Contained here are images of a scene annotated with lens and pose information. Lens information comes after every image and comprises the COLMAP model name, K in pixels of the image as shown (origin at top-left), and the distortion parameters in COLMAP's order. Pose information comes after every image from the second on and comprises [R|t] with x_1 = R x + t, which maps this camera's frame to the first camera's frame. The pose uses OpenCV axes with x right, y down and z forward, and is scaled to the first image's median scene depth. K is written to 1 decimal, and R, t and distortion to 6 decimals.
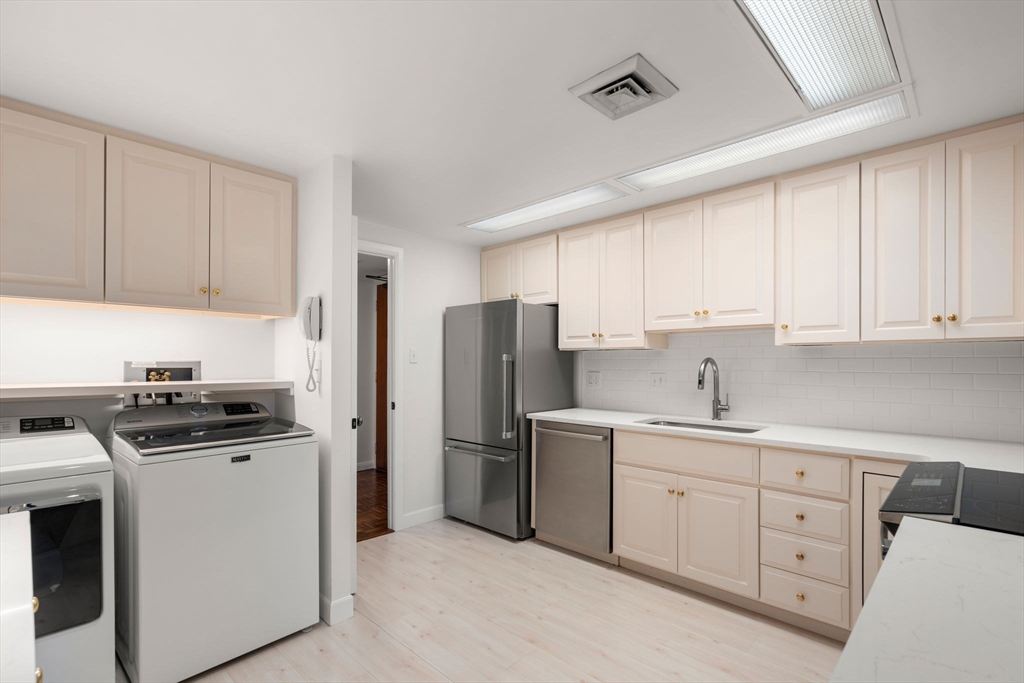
lens RADIAL K [[470.2, 0, 518.3], [0, 470.2, 361.5], [0, 0, 1]] dist [-0.005319, 0.002657]
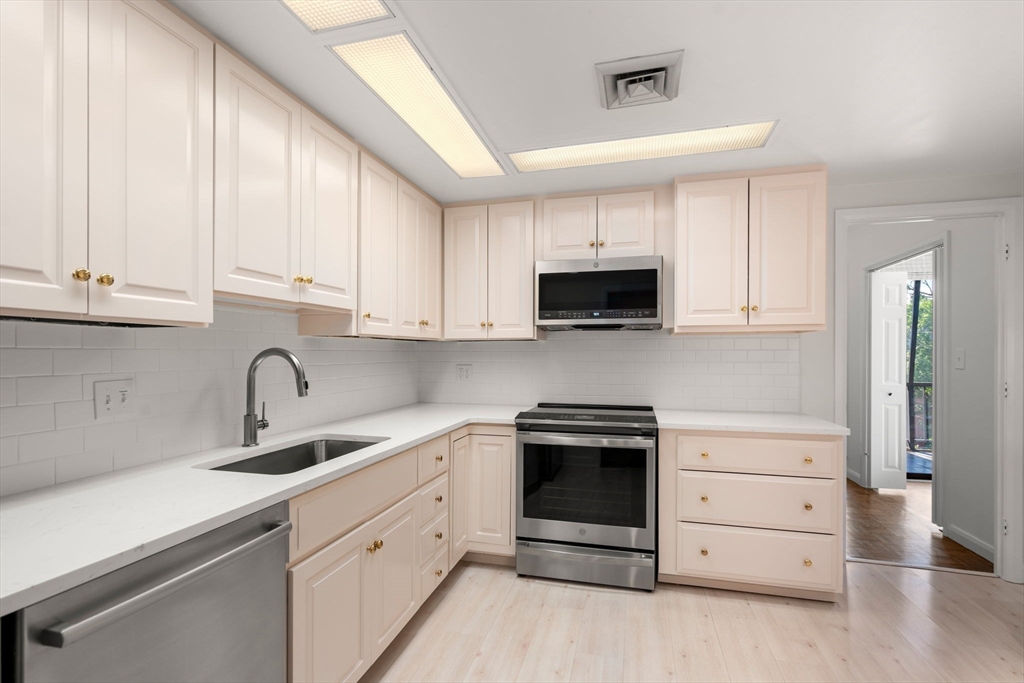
lens RADIAL K [[470.2, 0, 511.5], [0, 470.2, 349.8], [0, 0, 1]] dist [-0.005319, 0.002657]
pose [[-0.486815, 0.005053, 0.873491, -0.328932], [-0.001626, 0.999976, -0.006691, -0.002251], [-0.873504, -0.004678, -0.486795, 1.074458]]
